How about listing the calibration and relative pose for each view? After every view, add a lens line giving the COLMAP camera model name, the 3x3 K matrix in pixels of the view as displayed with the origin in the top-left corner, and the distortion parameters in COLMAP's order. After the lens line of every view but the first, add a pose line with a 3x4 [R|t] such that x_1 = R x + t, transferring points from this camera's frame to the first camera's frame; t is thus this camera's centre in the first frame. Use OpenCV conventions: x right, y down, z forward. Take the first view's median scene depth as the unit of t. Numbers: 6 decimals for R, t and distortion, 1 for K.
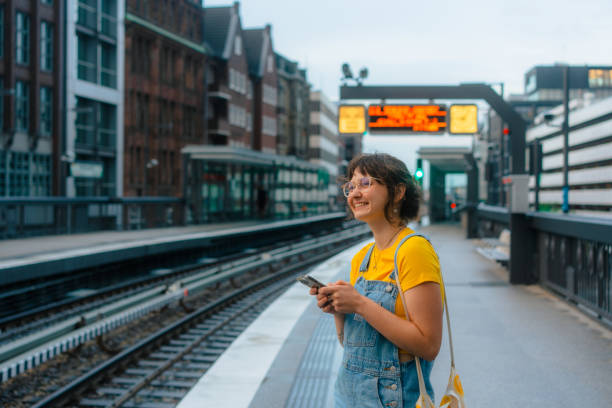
lens RADIAL K [[1302.8, 0, 305.4], [0, 1302.8, 204.8], [0, 0, 1]] dist [0.023292, 0.371675]
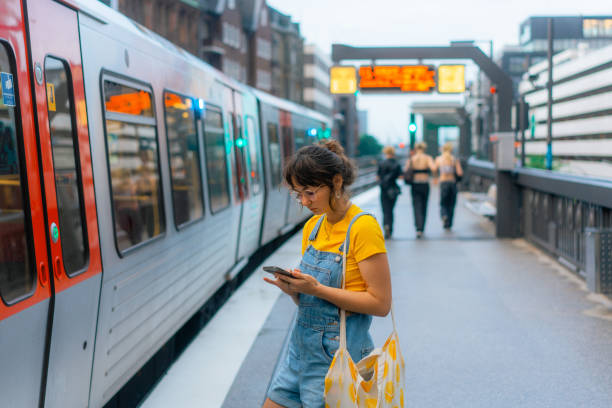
lens RADIAL K [[1302.8, 0, 305.4], [0, 1302.8, 204.8], [0, 0, 1]] dist [0.023292, 0.371675]
pose [[0.999966, -0.007498, 0.003546, 0.000434], [0.007363, 0.999302, 0.036635, -0.001624], [-0.003818, -0.036607, 0.999322, -0.011816]]
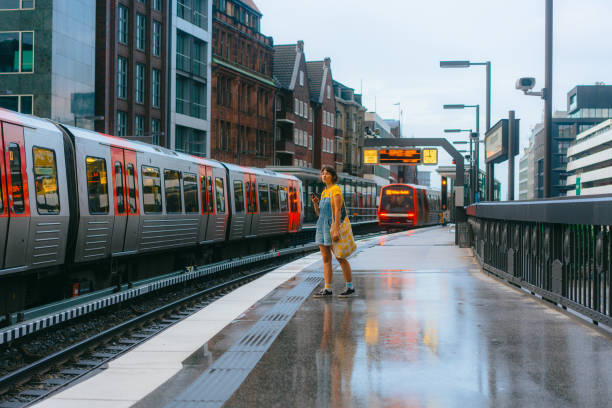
lens RADIAL K [[1307.9, 0, 306.0], [0, 1307.9, 204.0], [0, 0, 1]] dist [0.010726, -0.105335]
pose [[0.999010, 0.000592, -0.044471, 0.008818], [-0.001095, 0.999936, -0.011287, 0.008591], [0.044462, 0.011325, 0.998947, -0.310078]]
